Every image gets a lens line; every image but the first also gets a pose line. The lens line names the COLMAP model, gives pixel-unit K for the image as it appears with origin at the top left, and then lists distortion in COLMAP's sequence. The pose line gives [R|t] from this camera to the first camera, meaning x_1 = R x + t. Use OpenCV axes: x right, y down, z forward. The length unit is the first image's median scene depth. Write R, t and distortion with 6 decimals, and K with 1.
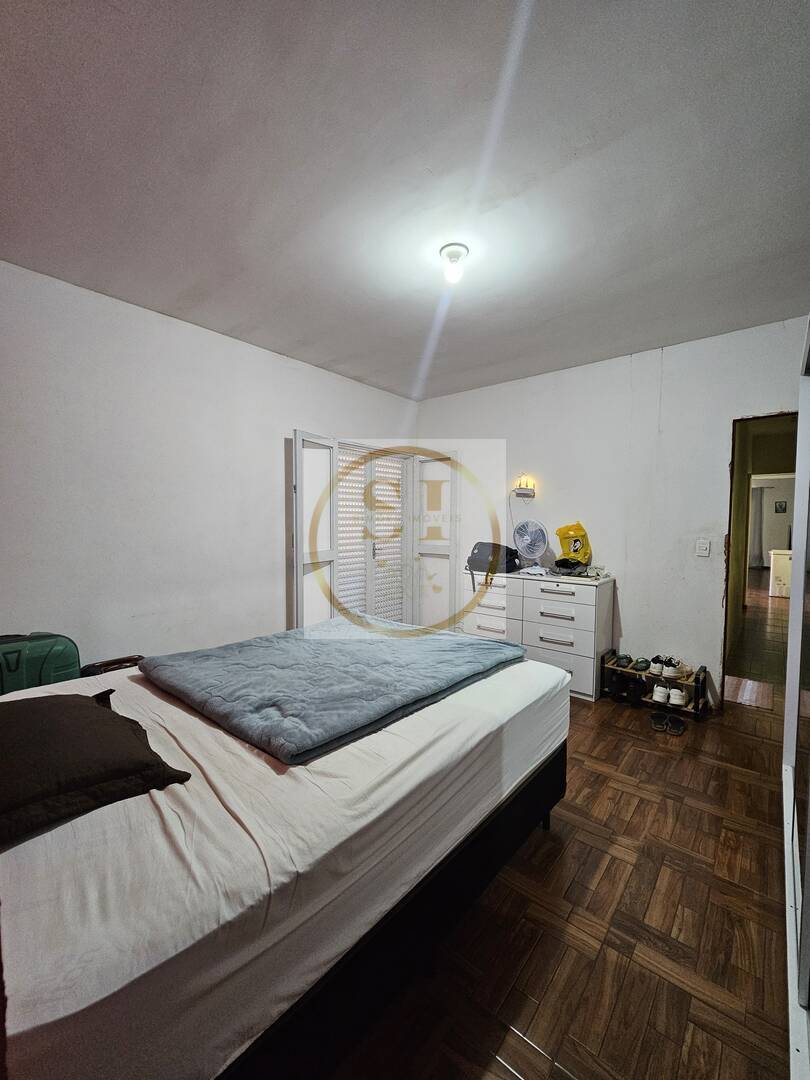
lens RADIAL K [[438.5, 0, 415.2], [0, 438.5, 543.1], [0, 0, 1]] dist [-0.000053, -0.000293]
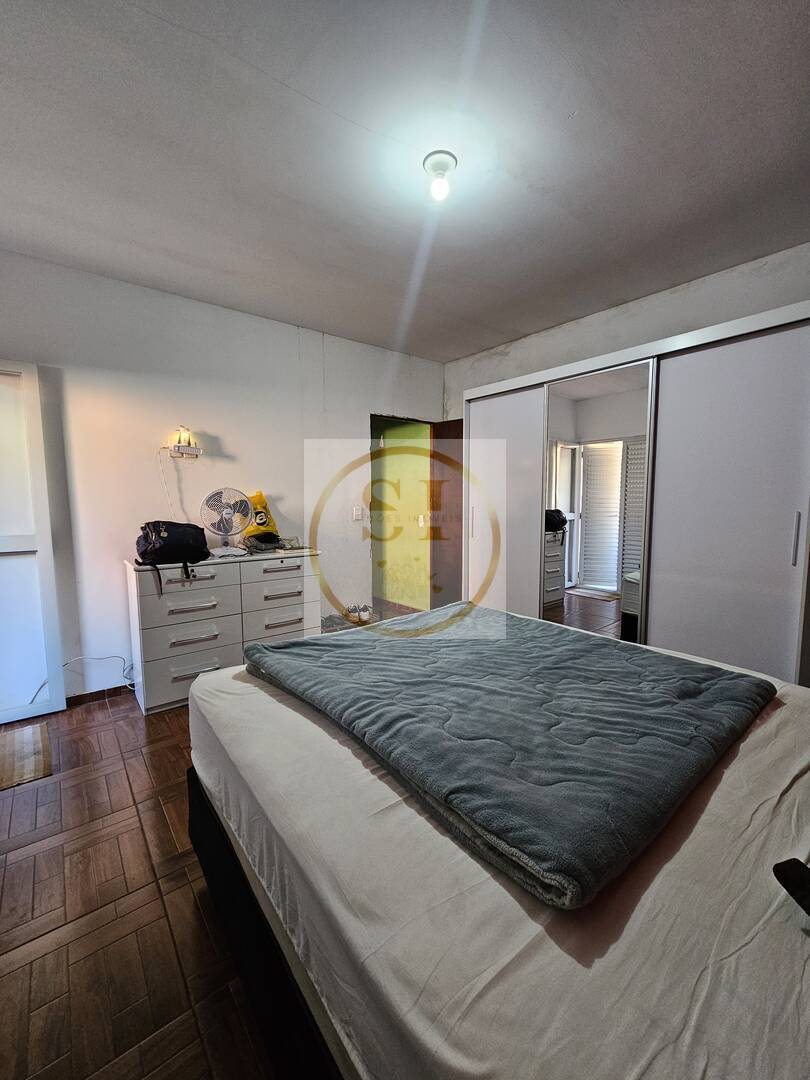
lens RADIAL K [[438.5, 0, 415.2], [0, 438.5, 543.1], [0, 0, 1]] dist [-0.000053, -0.000293]
pose [[0.181835, -0.097980, 0.978435, -0.502567], [0.057597, 0.994376, 0.088872, -0.005830], [-0.981641, 0.040195, 0.186456, 0.562058]]
